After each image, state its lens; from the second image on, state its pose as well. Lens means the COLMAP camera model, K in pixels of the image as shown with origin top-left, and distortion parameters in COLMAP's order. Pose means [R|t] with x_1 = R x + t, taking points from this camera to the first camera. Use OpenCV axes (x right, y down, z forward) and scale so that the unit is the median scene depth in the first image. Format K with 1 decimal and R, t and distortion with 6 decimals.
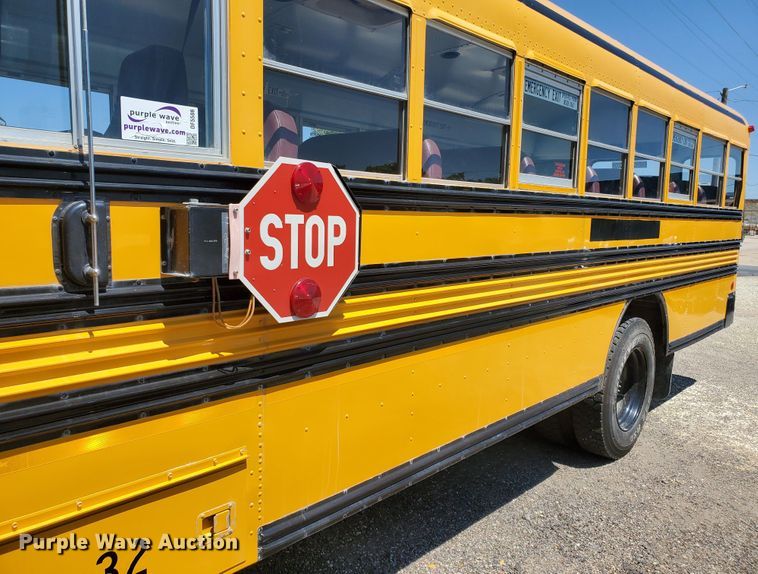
lens RADIAL K [[598.7, 0, 398.1], [0, 598.7, 284.2], [0, 0, 1]] dist [0.010458, -0.002240]
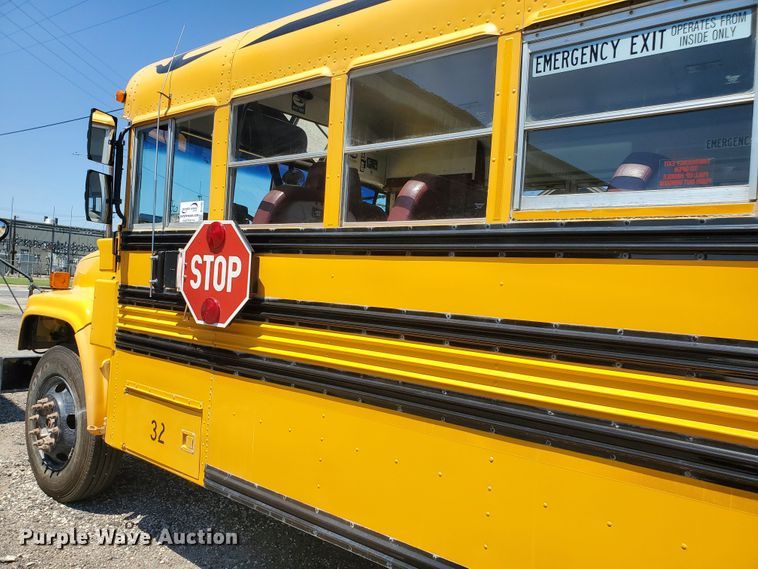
lens RADIAL K [[564.6, 0, 362.6], [0, 564.6, 283.4], [0, 0, 1]] dist [0.002498, 0.002602]
pose [[0.057528, -0.024830, -0.998035, 1.247620], [-0.177288, 0.983547, -0.034688, -0.061100], [0.982476, 0.178935, 0.052180, 1.261331]]
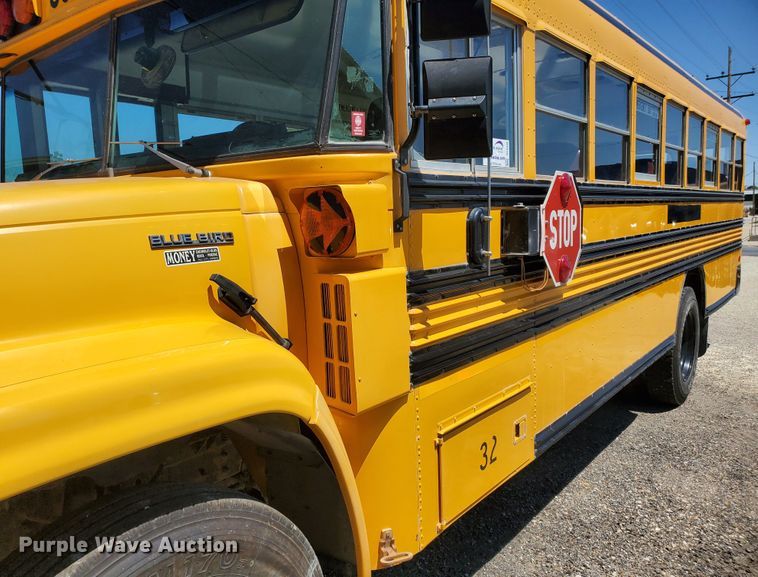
lens RADIAL K [[601.9, 0, 379.0], [0, 601.9, 288.5], [0, 0, 1]] dist [0.008125, 0.003351]
pose [[0.996348, -0.064219, 0.056270, -0.664353], [0.064053, 0.997935, 0.004757, 0.033452], [-0.056459, -0.001135, 0.998404, -0.396543]]
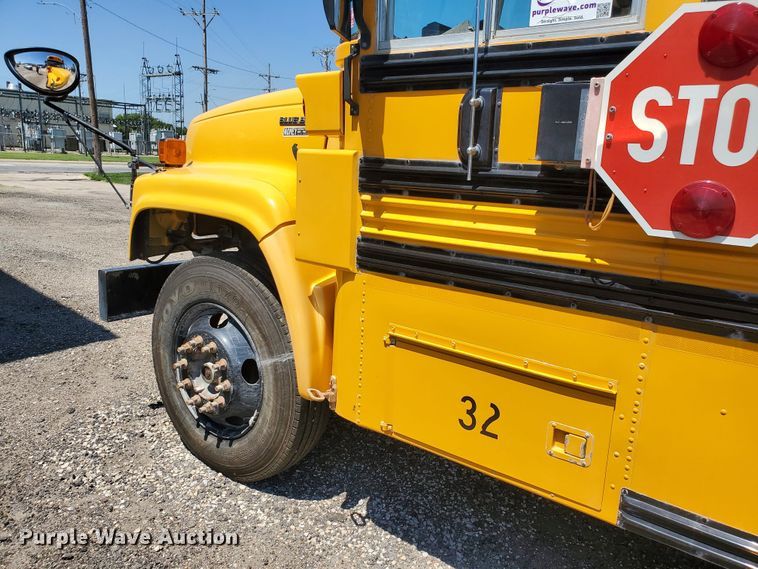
lens RADIAL K [[589.3, 0, 364.5], [0, 589.3, 275.0], [0, 0, 1]] dist [0.010104, 0.000420]
pose [[0.064520, 0.186005, -0.980428, 0.495598], [-0.148061, 0.973385, 0.174925, 0.034352], [0.986871, 0.133877, 0.090342, 0.550354]]
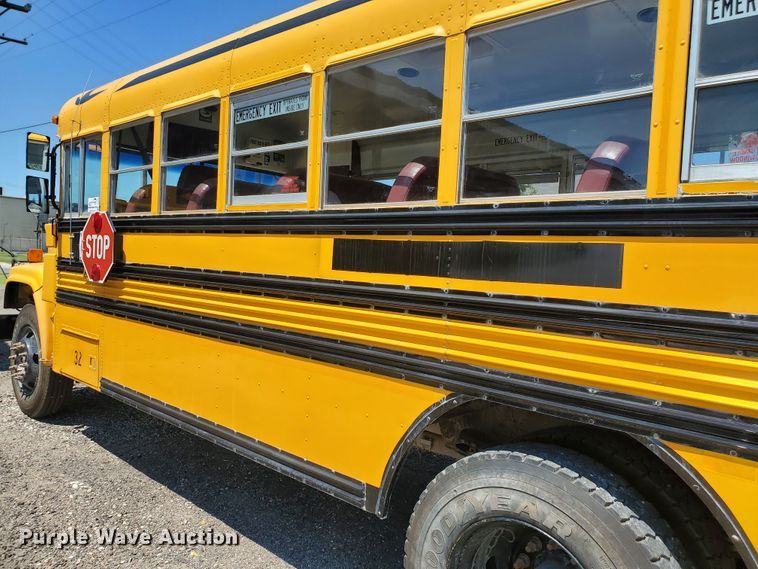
lens RADIAL K [[559.1, 0, 379.0], [0, 559.1, 284.5], [0, 0, 1]] dist [0.005515, 0.000929]
pose [[0.005779, 0.012453, -0.999906, 1.892400], [-0.170967, 0.985212, 0.011282, -0.132533], [0.985260, 0.170886, 0.007822, 1.989486]]
